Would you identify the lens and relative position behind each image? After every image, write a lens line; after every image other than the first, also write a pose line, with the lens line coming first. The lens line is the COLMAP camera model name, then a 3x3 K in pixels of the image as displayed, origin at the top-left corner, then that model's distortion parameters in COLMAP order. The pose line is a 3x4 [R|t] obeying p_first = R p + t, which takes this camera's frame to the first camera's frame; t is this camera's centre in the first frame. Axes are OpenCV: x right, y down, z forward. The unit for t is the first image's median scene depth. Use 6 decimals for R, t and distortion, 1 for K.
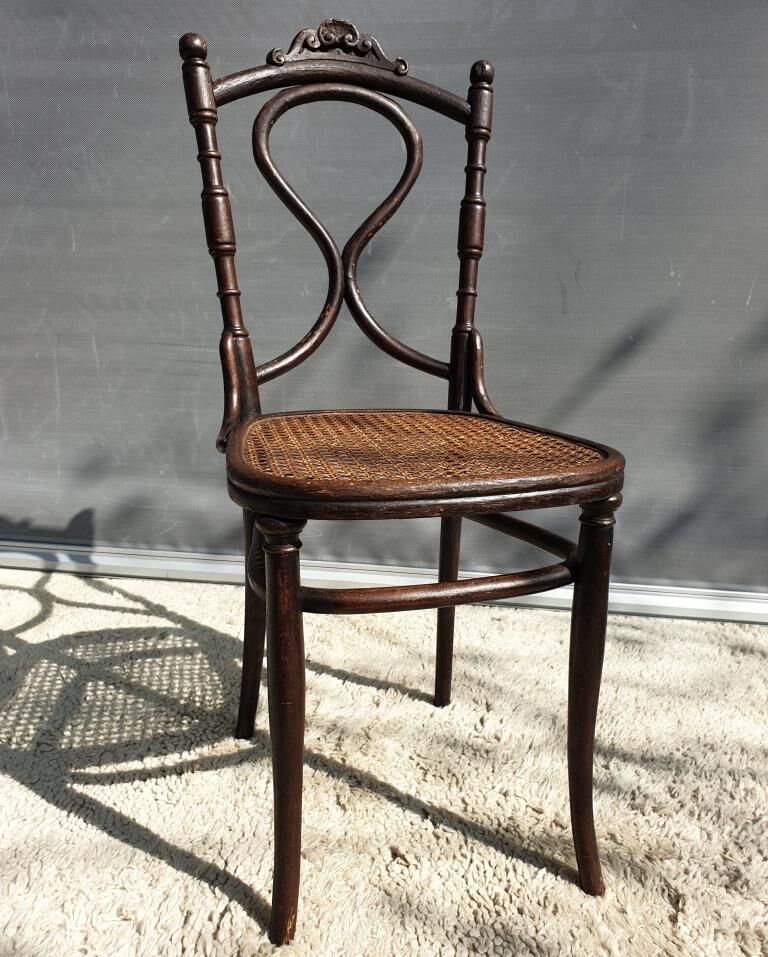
lens RADIAL K [[766.3, 0, 361.0], [0, 766.3, 464.8], [0, 0, 1]] dist [0.056120, 0.035821]
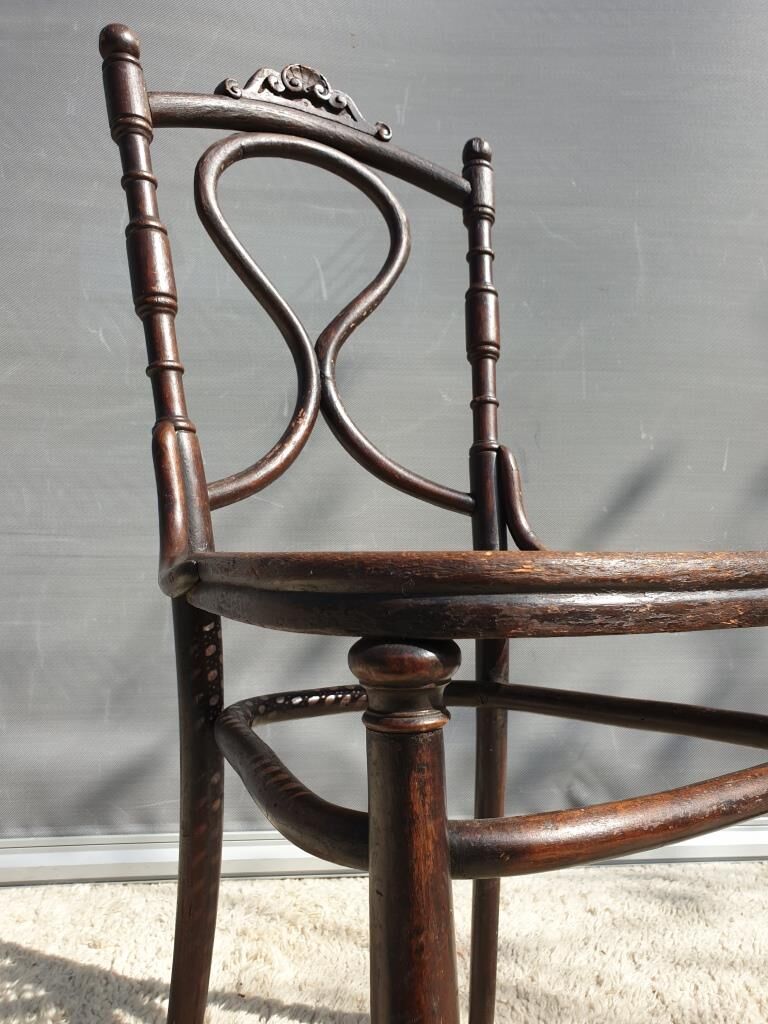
lens RADIAL K [[808.7, 0, 383.3], [0, 808.7, 507.1], [0, 0, 1]] dist [0.017981, 0.008704]
pose [[0.970565, -0.001129, 0.240836, -0.142368], [0.064813, 0.964322, -0.256676, 0.065635], [-0.231953, 0.264731, 0.936010, 0.320084]]
